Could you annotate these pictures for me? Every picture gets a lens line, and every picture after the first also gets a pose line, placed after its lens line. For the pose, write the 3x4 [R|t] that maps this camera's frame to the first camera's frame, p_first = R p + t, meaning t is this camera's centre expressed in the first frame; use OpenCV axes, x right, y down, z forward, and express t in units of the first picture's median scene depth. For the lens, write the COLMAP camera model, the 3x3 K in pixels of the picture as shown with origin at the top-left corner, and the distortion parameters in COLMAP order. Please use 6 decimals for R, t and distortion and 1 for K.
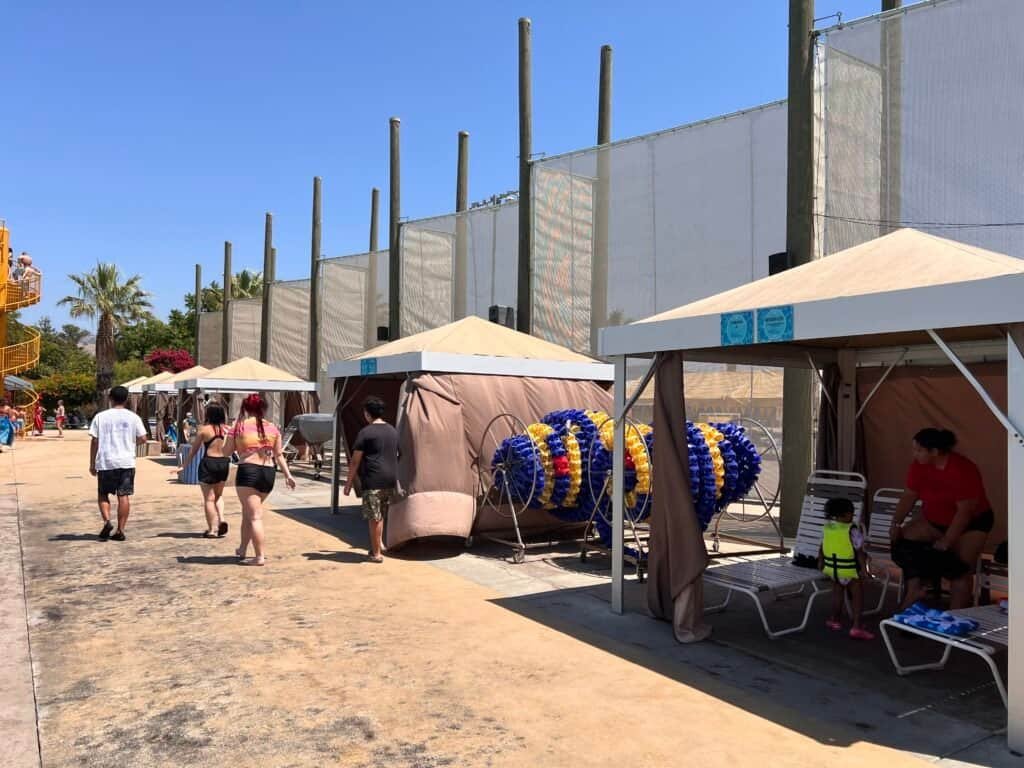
lens RADIAL K [[768.6, 0, 512.5], [0, 768.6, 393.1], [0, 0, 1]] dist [0.039842, -0.050176]
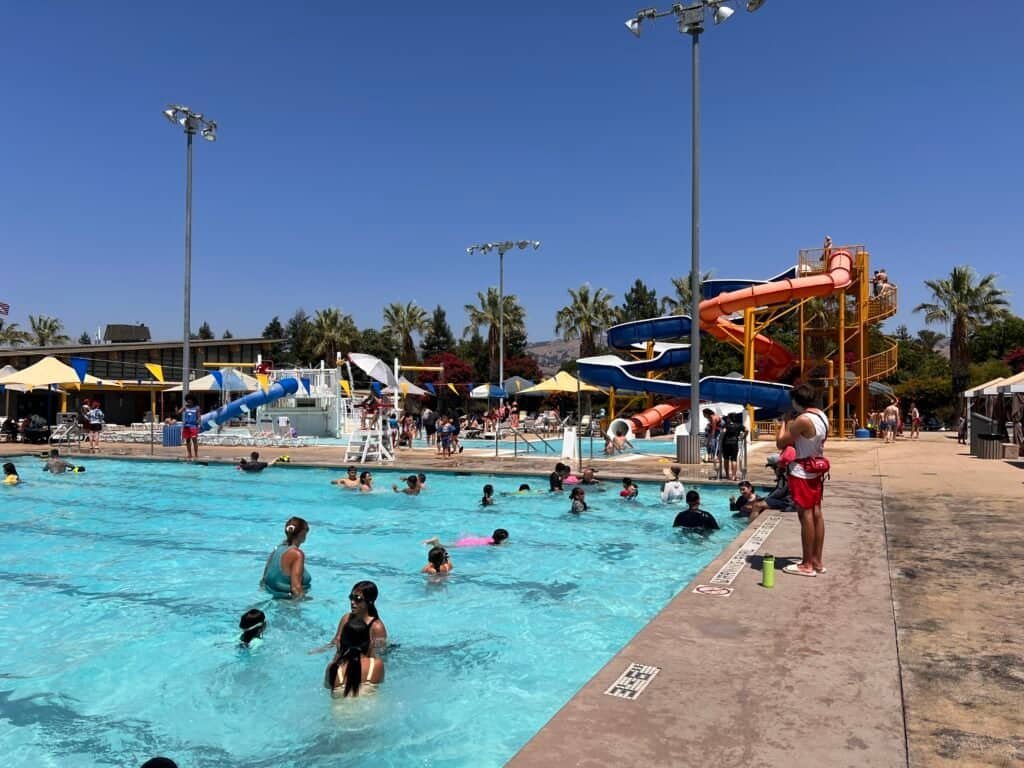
lens RADIAL K [[768.6, 0, 512.5], [0, 768.6, 393.1], [0, 0, 1]] dist [0.039842, -0.050176]
pose [[0.529695, -0.024151, -0.847845, 0.101918], [0.021241, 0.999659, -0.015205, -0.001481], [0.847922, -0.009955, 0.530027, -0.153921]]
